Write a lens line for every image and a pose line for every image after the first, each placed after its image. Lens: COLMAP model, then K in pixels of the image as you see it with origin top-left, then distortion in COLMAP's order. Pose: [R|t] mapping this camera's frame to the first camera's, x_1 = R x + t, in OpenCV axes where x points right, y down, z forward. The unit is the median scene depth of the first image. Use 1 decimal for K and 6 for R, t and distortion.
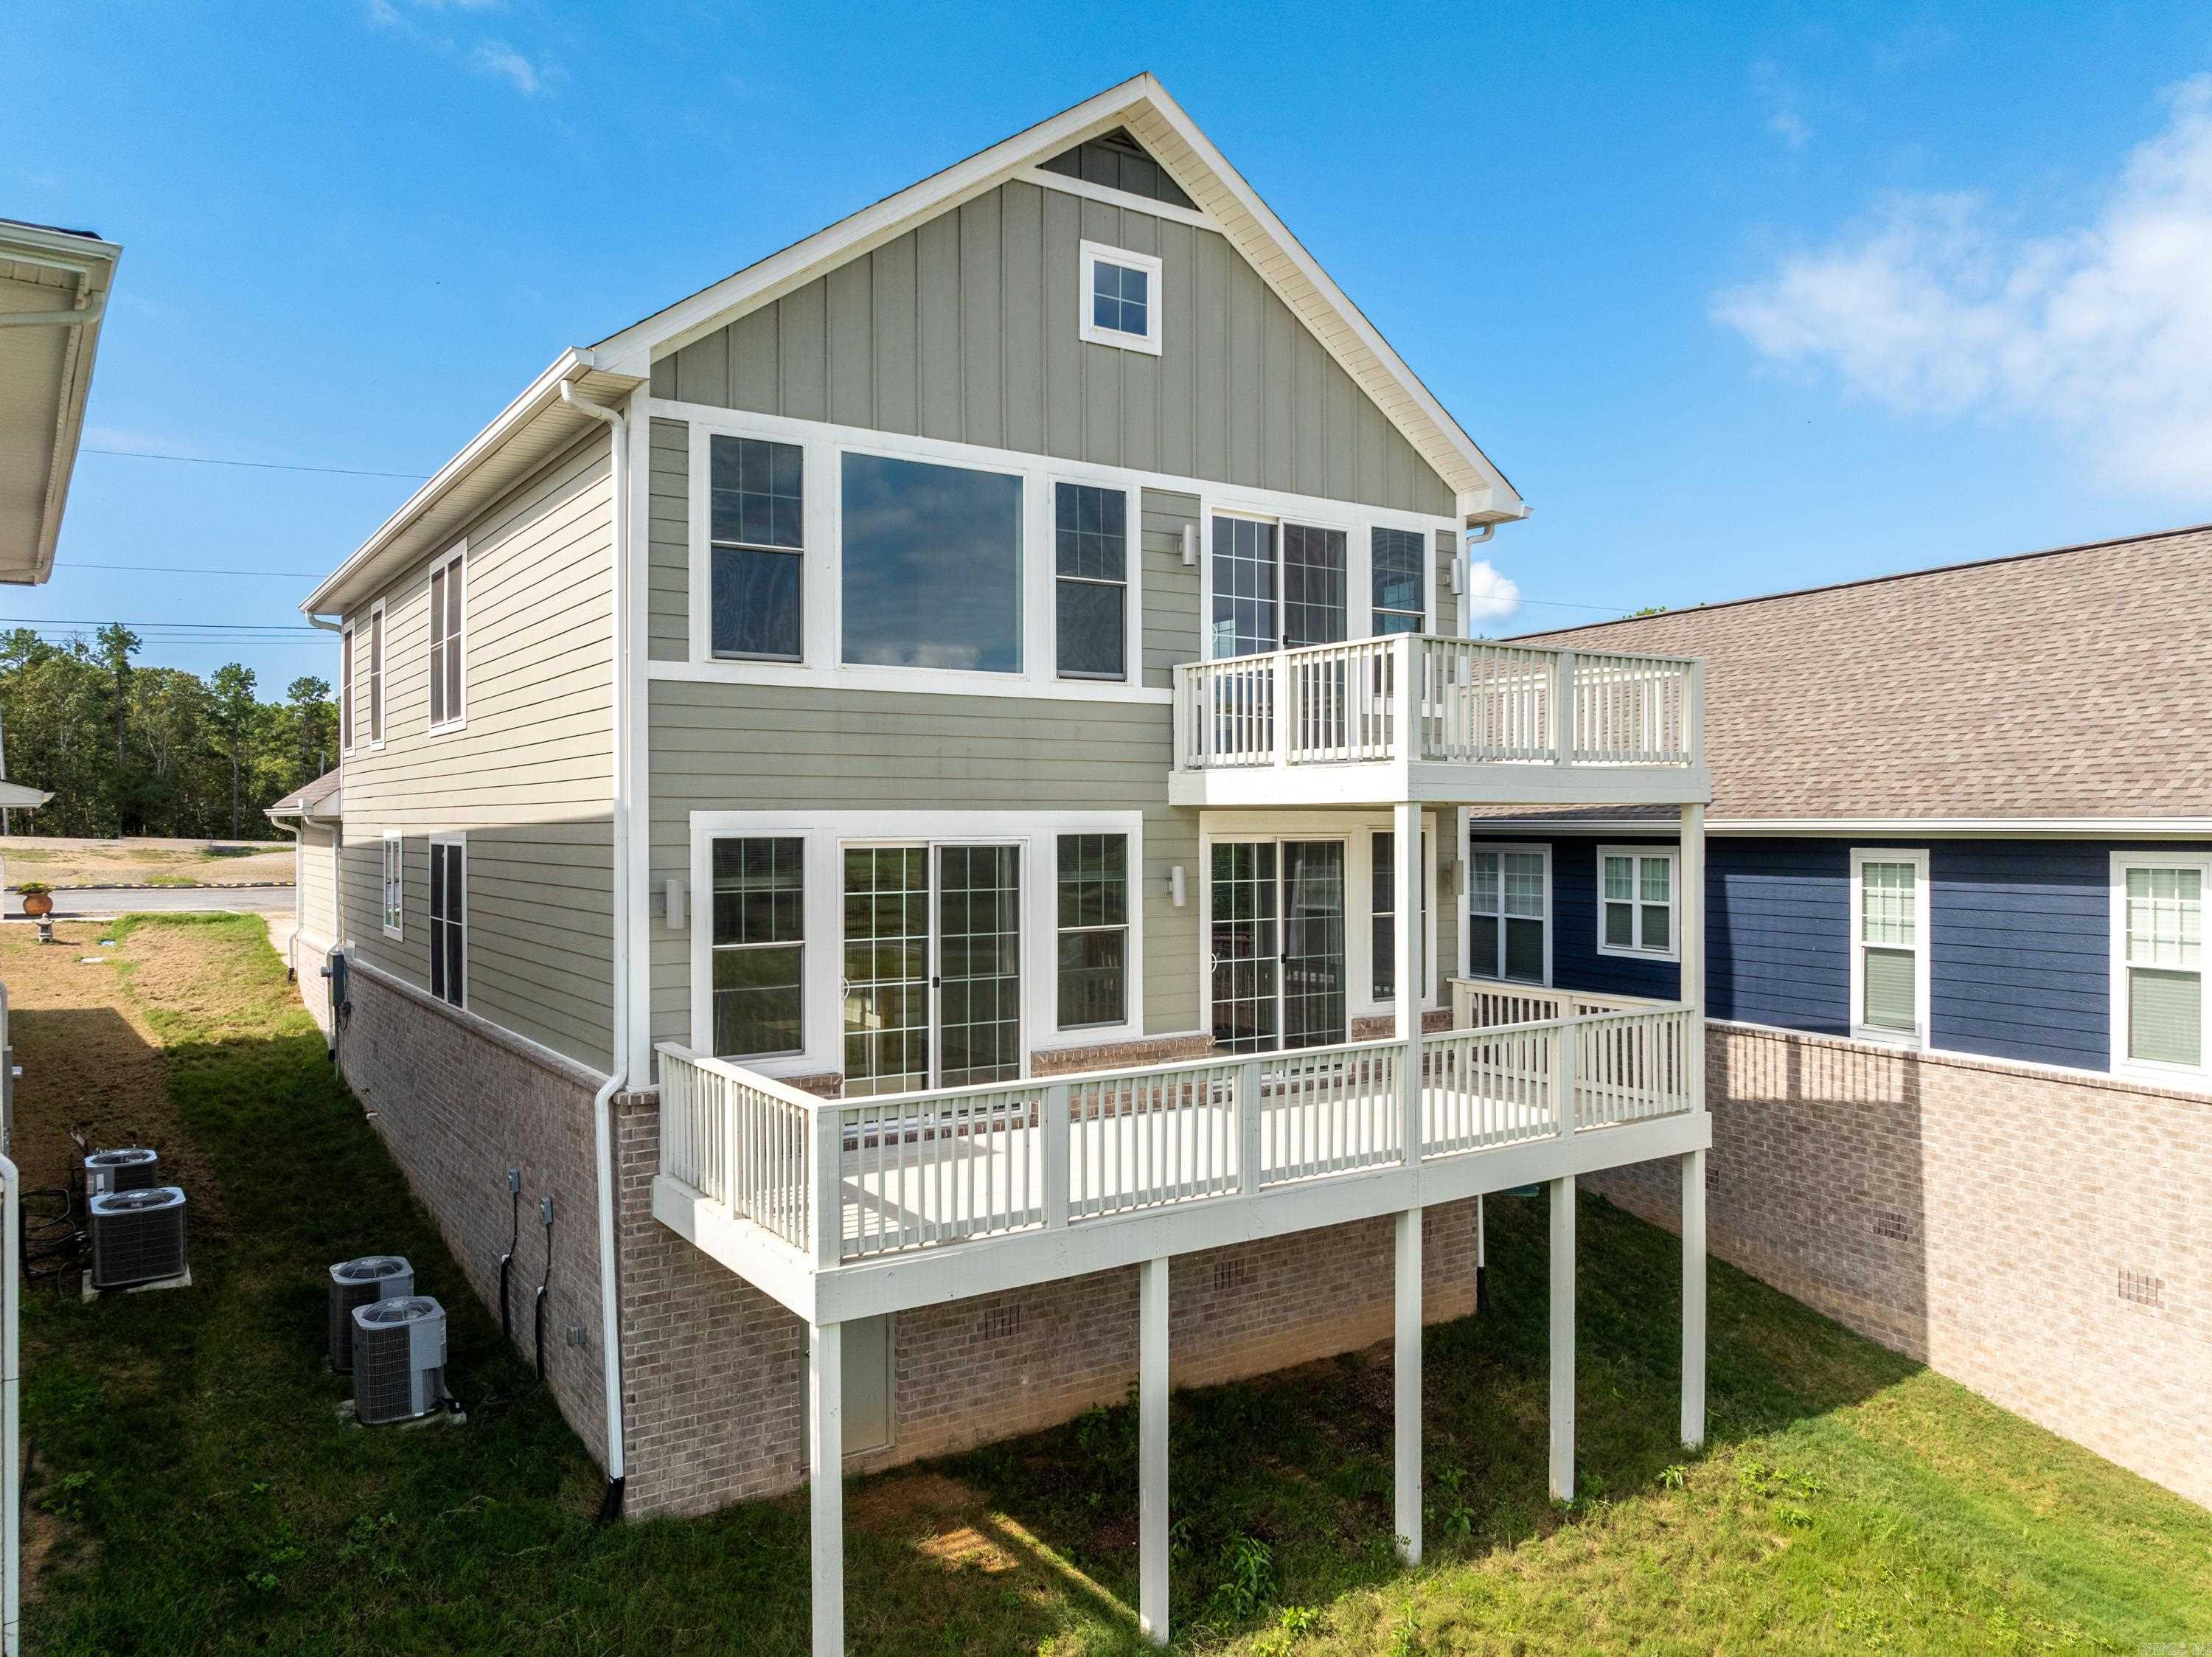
lens RADIAL K [[1550.4, 0, 1103.9], [0, 1550.4, 832.7], [0, 0, 1]] dist [-0.033608, 0.021164]
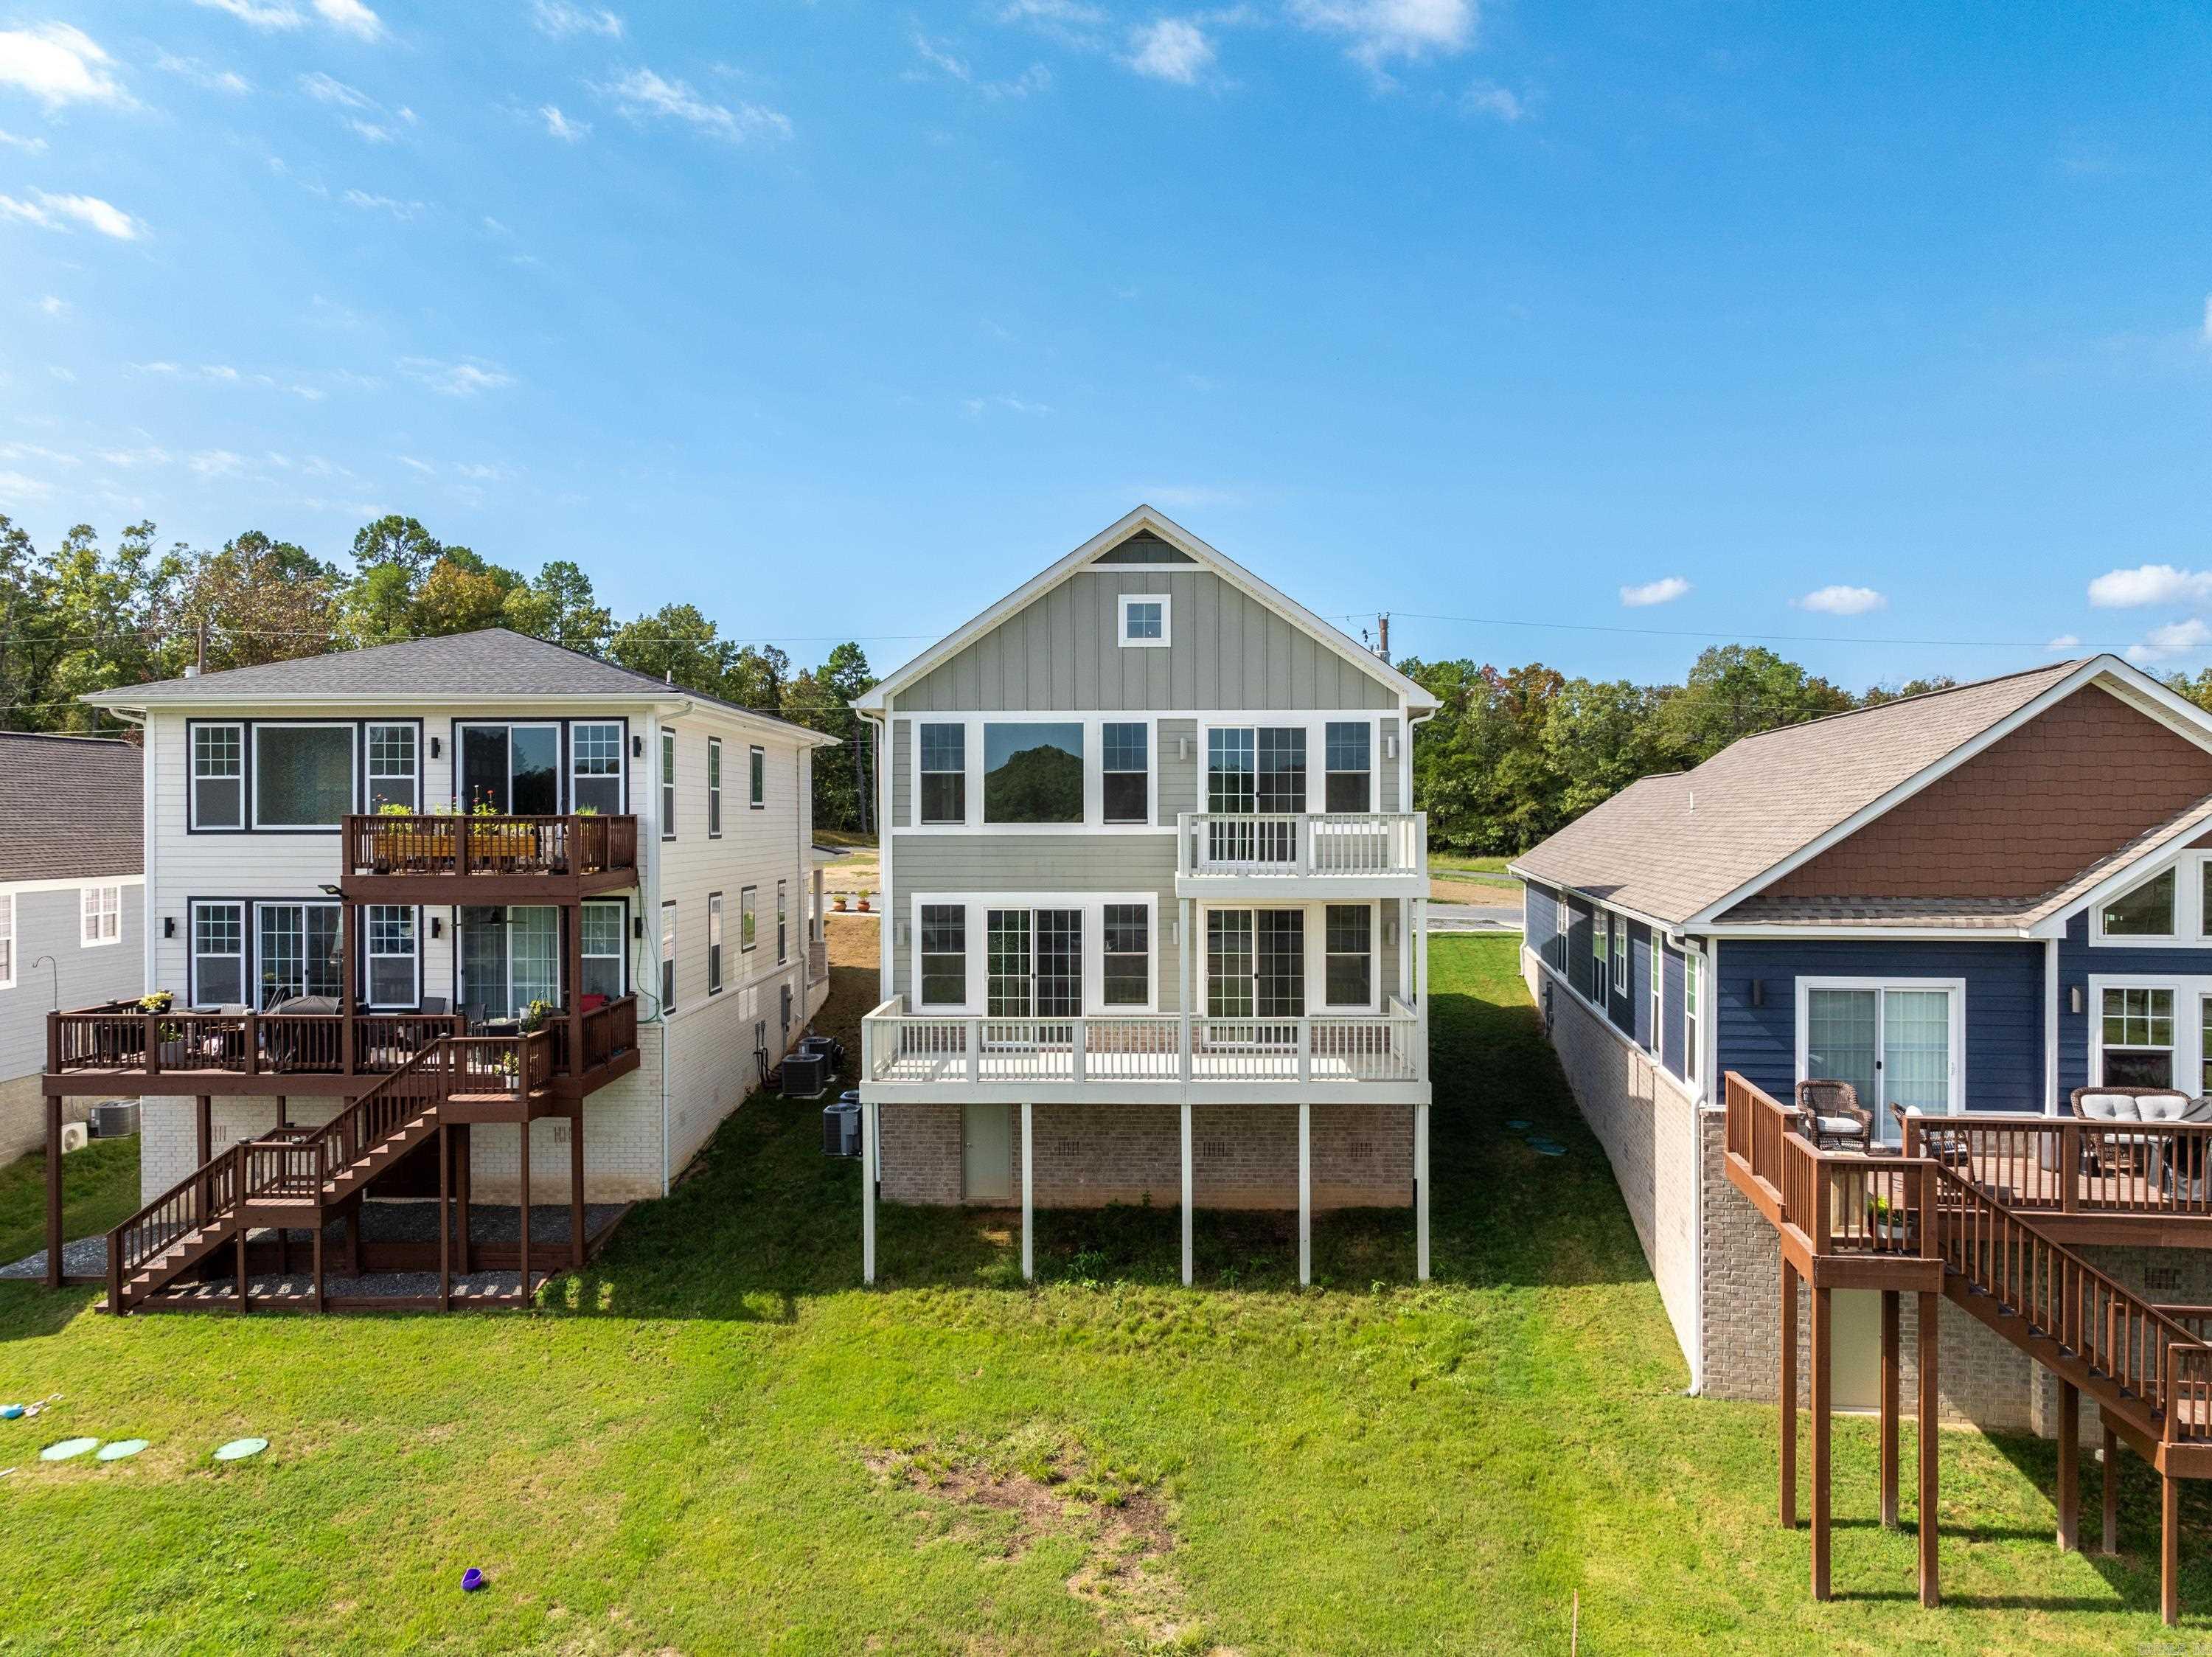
lens RADIAL K [[1550.4, 0, 1112.1], [0, 1550.4, 842.1], [0, 0, 1]] dist [-0.033608, 0.021164]
pose [[0.812623, 0.009811, -0.582708, 1.100091], [-0.005304, 0.999941, 0.009438, -0.094899], [0.582766, -0.004579, 0.812627, -0.567823]]
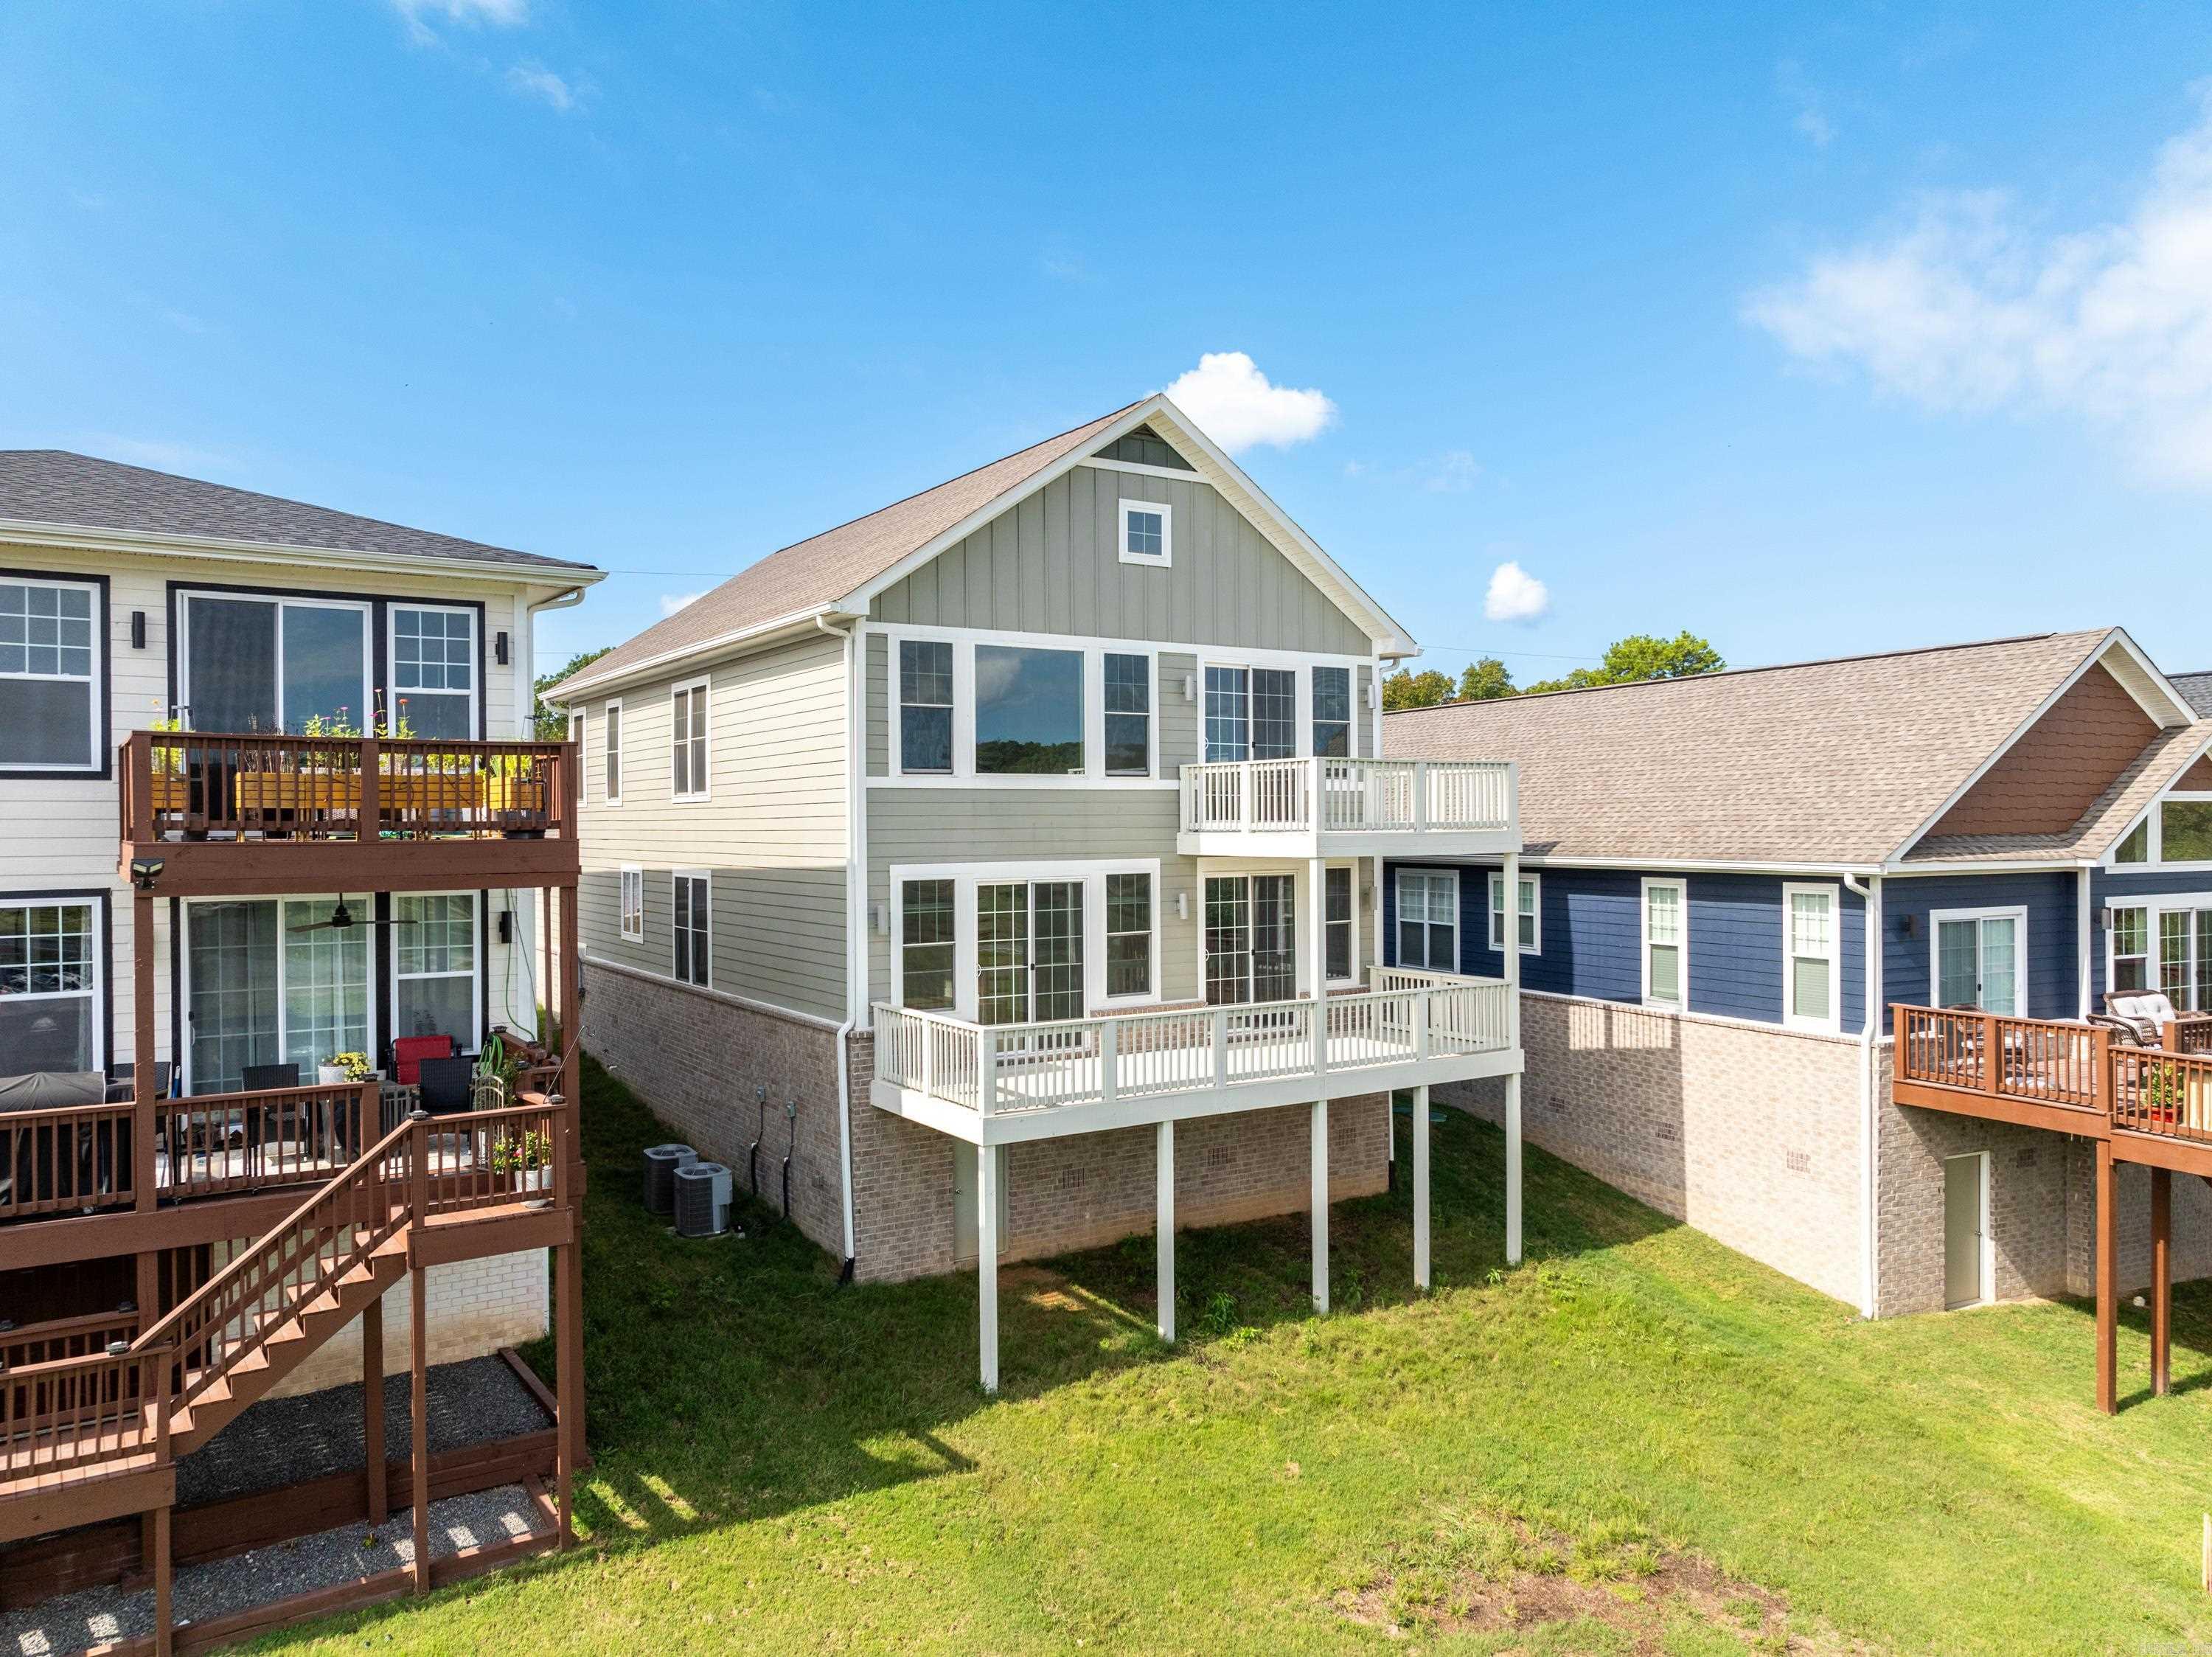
lens RADIAL K [[1550.4, 0, 1100.5], [0, 1550.4, 836.4], [0, 0, 1]] dist [-0.033608, 0.021164]
pose [[0.999777, -0.004200, -0.020693, -0.002795], [0.004219, 0.999991, 0.000890, -0.038998], [0.020689, -0.000977, 0.999785, -0.586347]]
